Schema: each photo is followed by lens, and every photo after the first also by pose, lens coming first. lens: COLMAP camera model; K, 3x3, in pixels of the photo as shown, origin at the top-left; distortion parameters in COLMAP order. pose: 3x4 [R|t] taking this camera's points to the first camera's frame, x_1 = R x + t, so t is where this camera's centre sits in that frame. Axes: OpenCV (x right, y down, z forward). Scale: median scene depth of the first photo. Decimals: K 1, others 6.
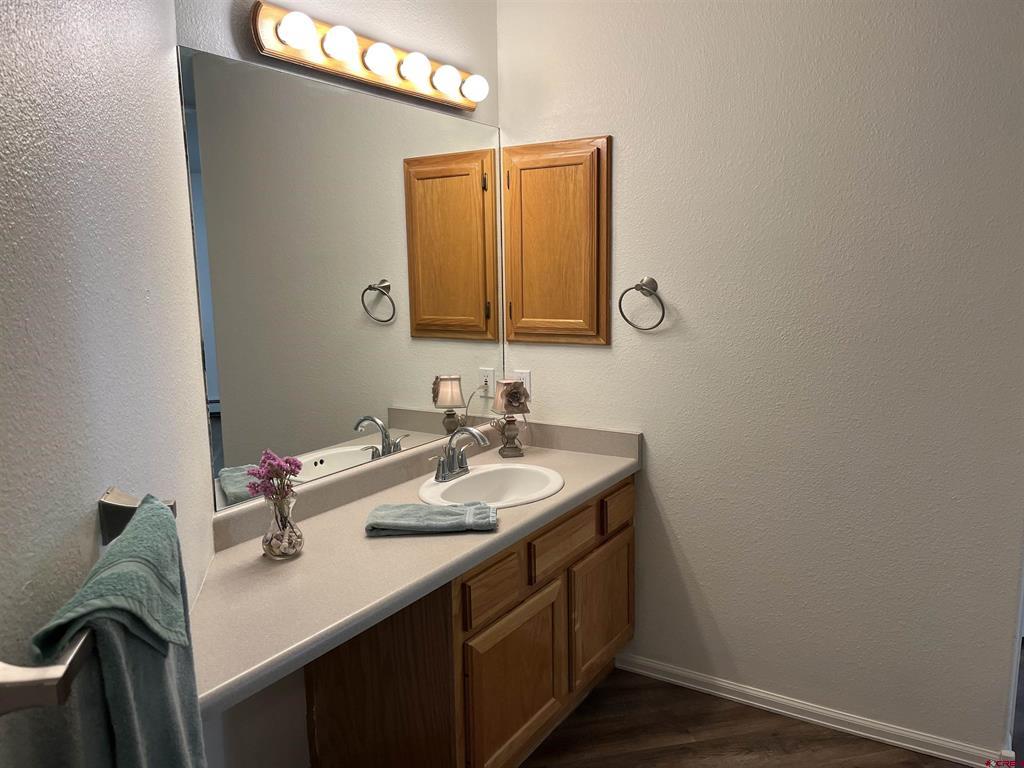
lens RADIAL K [[786.6, 0, 512.0], [0, 786.6, 384.0], [0, 0, 1]] dist [0.073316, -0.151057]
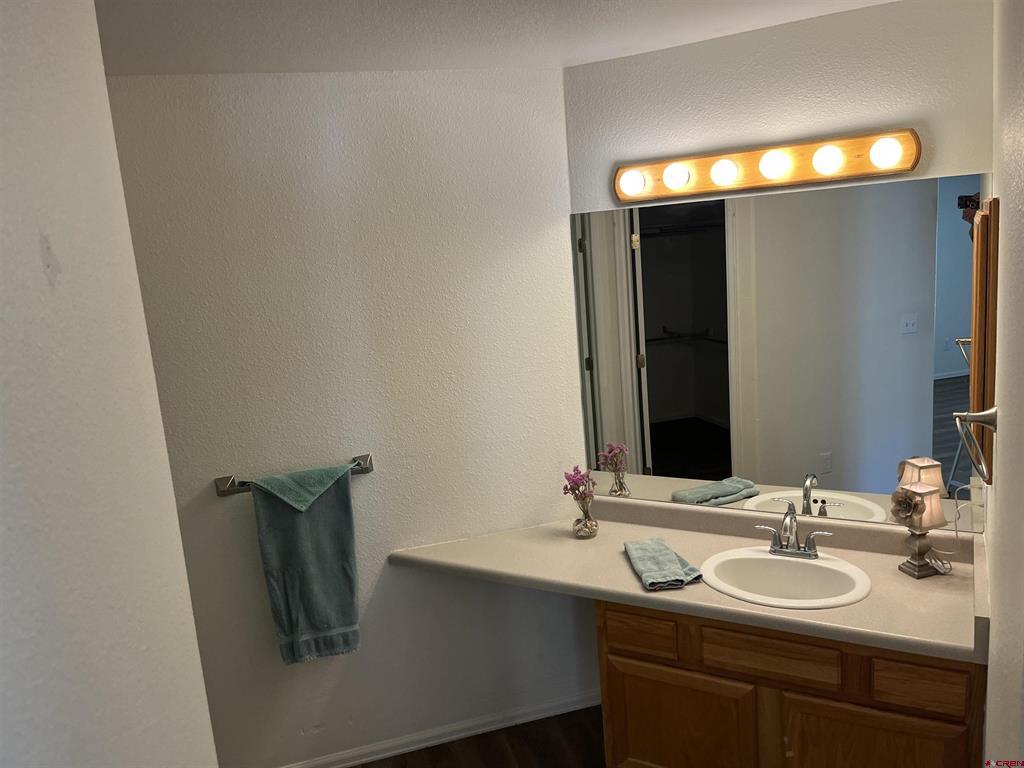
lens RADIAL K [[786.6, 0, 512.0], [0, 786.6, 384.0], [0, 0, 1]] dist [0.073316, -0.151057]
pose [[0.052016, 0.202790, -0.977840, 1.000392], [-0.072757, 0.977333, 0.198814, -0.318767], [0.995992, 0.060803, 0.065591, 0.643740]]
